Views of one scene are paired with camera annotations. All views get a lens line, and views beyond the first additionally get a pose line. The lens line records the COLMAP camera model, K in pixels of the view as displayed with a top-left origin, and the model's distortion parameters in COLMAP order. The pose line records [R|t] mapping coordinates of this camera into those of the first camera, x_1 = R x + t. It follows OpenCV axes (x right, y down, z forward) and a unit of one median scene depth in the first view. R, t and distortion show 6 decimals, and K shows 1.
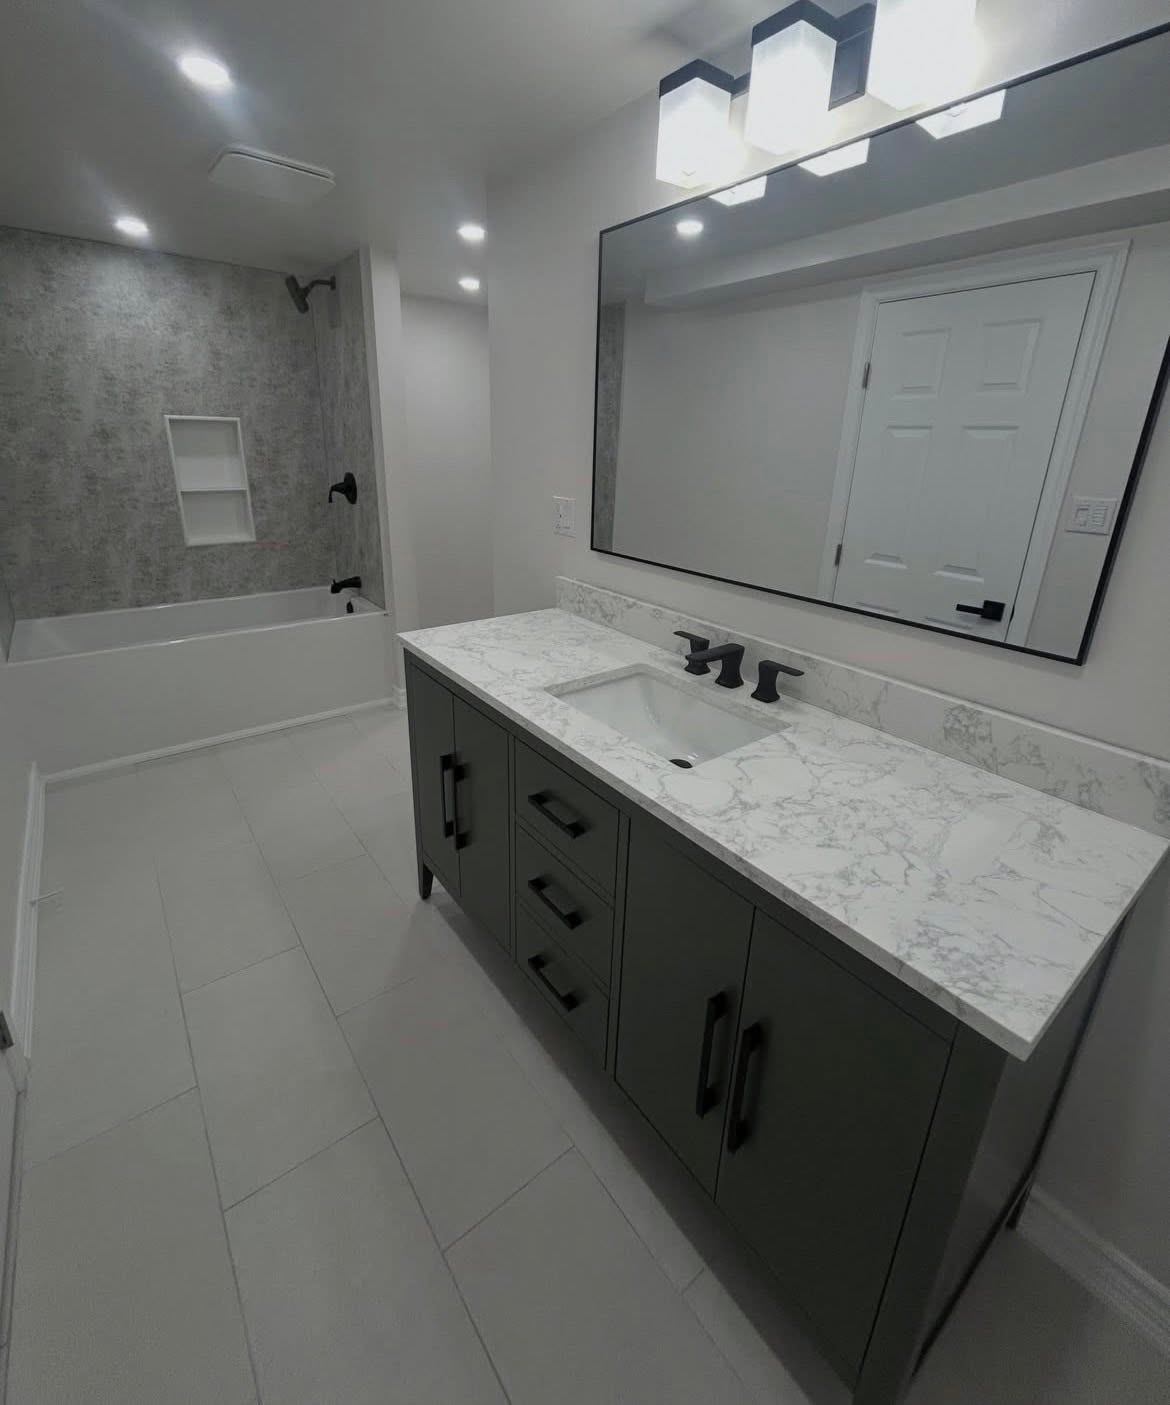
lens RADIAL K [[634.8, 0, 588.5], [0, 634.8, 653.3], [0, 0, 1]] dist [-0.005933, 0.003454]
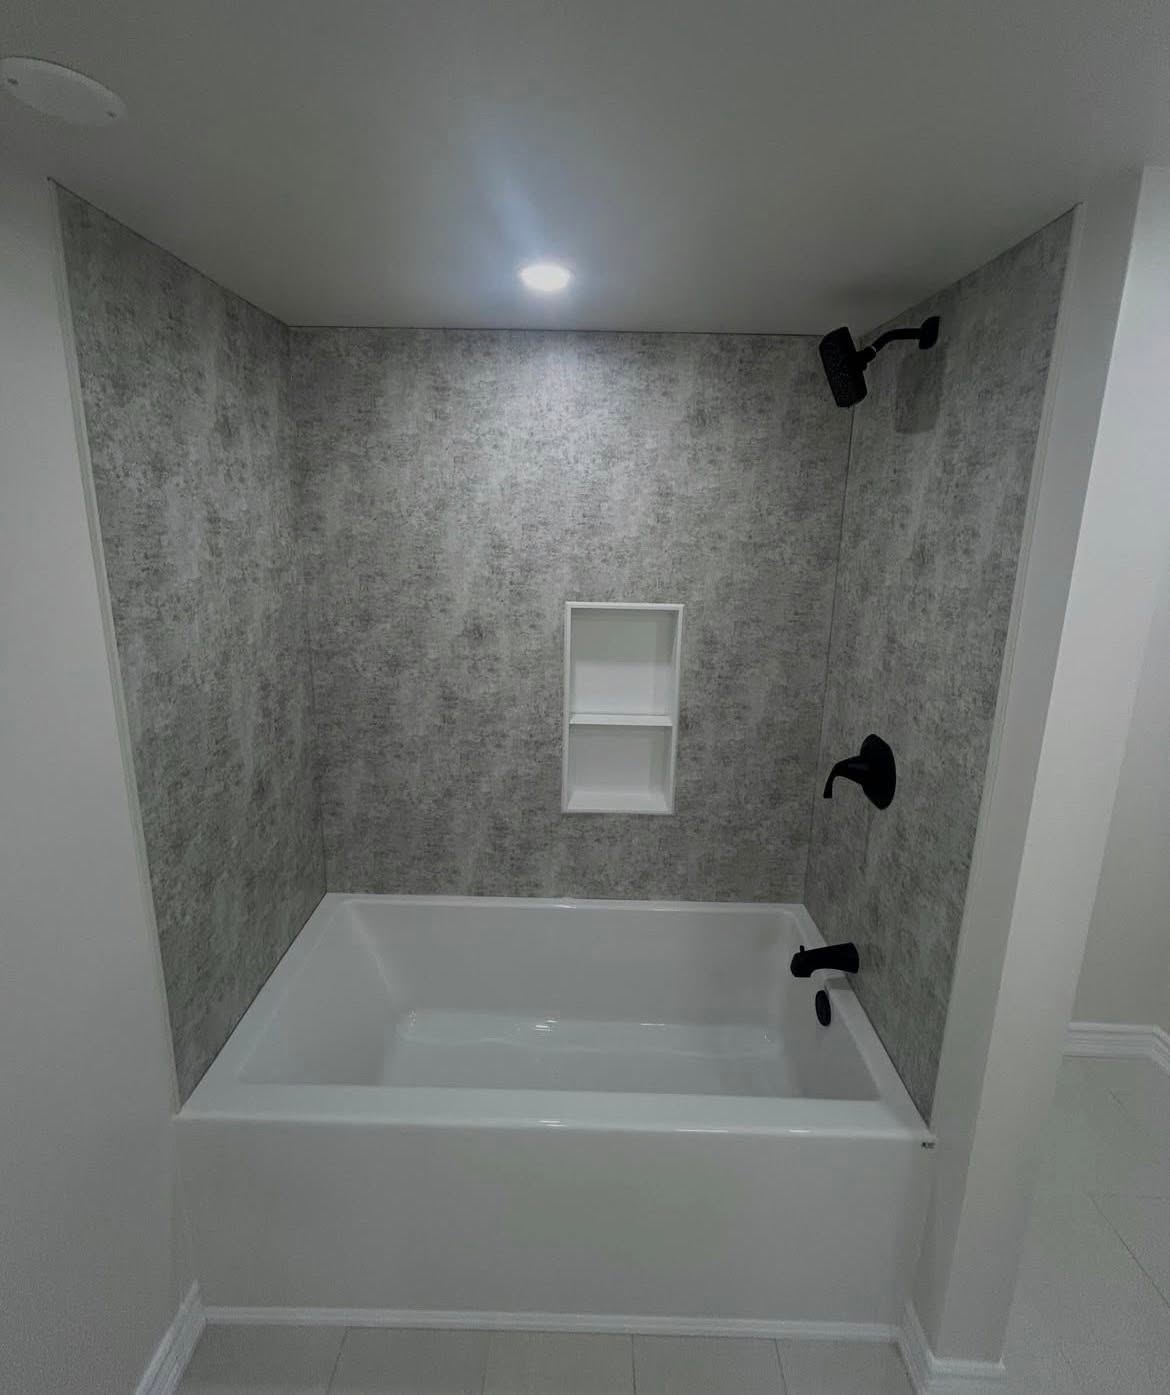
lens RADIAL K [[630.3, 0, 582.5], [0, 630.3, 637.2], [0, 0, 1]] dist [-0.005933, 0.003454]
pose [[0.781331, 0.112302, -0.613930, -0.302048], [-0.196952, 0.977781, -0.071797, -0.305893], [0.592226, 0.177012, 0.786089, 0.562760]]
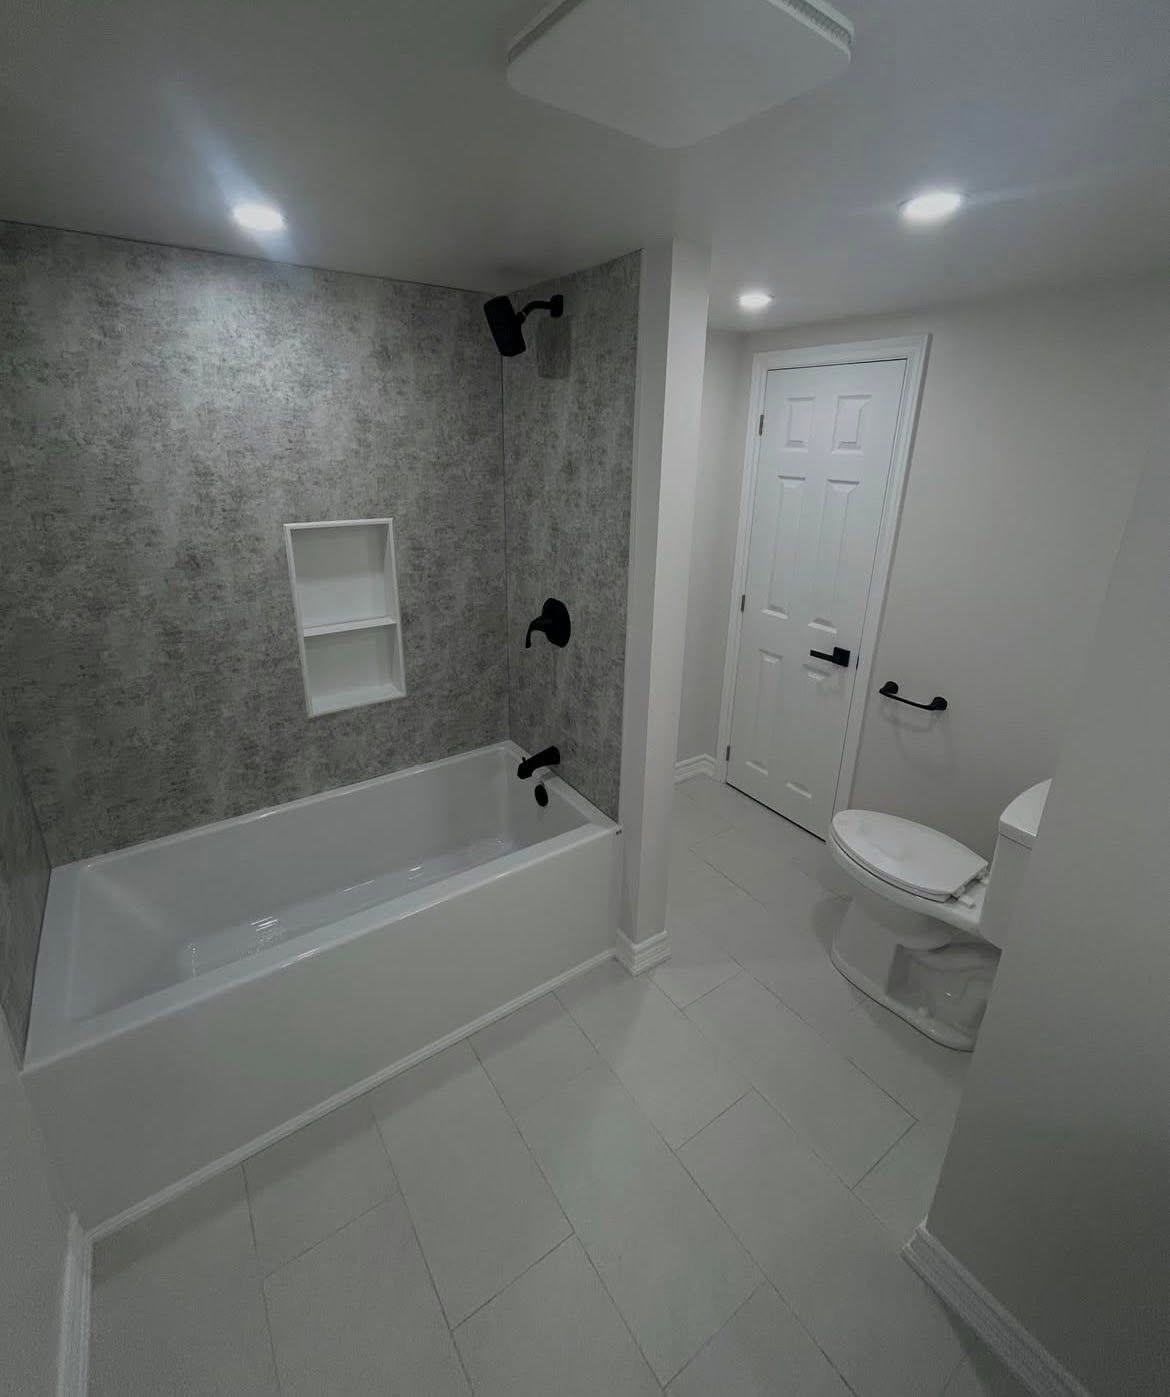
lens RADIAL K [[631.2, 0, 581.9], [0, 631.2, 645.7], [0, 0, 1]] dist [-0.005933, 0.003454]
pose [[0.998102, 0.006308, -0.061253, -0.339359], [-0.006704, 0.999958, -0.006257, -0.254792], [0.061211, 0.006656, 0.998103, 0.401111]]
